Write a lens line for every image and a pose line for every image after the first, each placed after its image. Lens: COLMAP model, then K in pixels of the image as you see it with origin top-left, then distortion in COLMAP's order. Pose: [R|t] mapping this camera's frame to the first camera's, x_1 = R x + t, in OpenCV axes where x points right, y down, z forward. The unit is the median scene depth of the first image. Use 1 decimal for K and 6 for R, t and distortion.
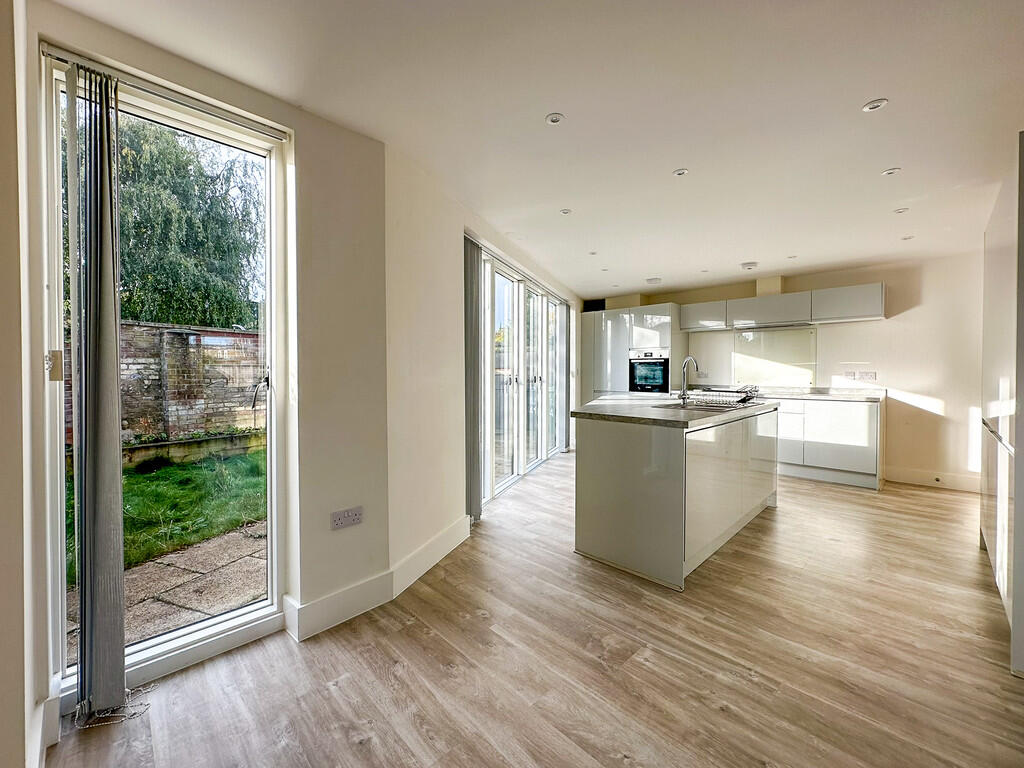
lens RADIAL K [[424.1, 0, 510.1], [0, 424.1, 376.5], [0, 0, 1]] dist [-0.001779, 0.000325]
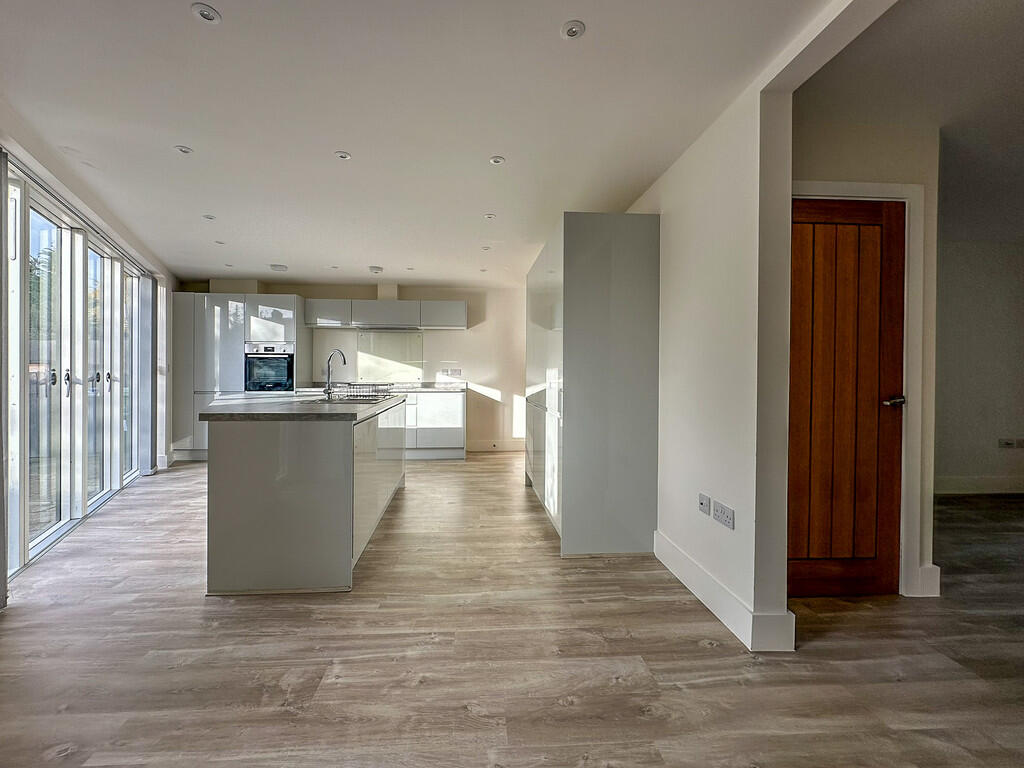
lens RADIAL K [[424.1, 0, 510.1], [0, 424.1, 376.5], [0, 0, 1]] dist [-0.001779, 0.000325]
pose [[0.646440, -0.005977, 0.762942, -0.077842], [0.005215, 0.999981, 0.003415, 0.015864], [-0.762947, 0.001771, 0.646458, 0.081361]]
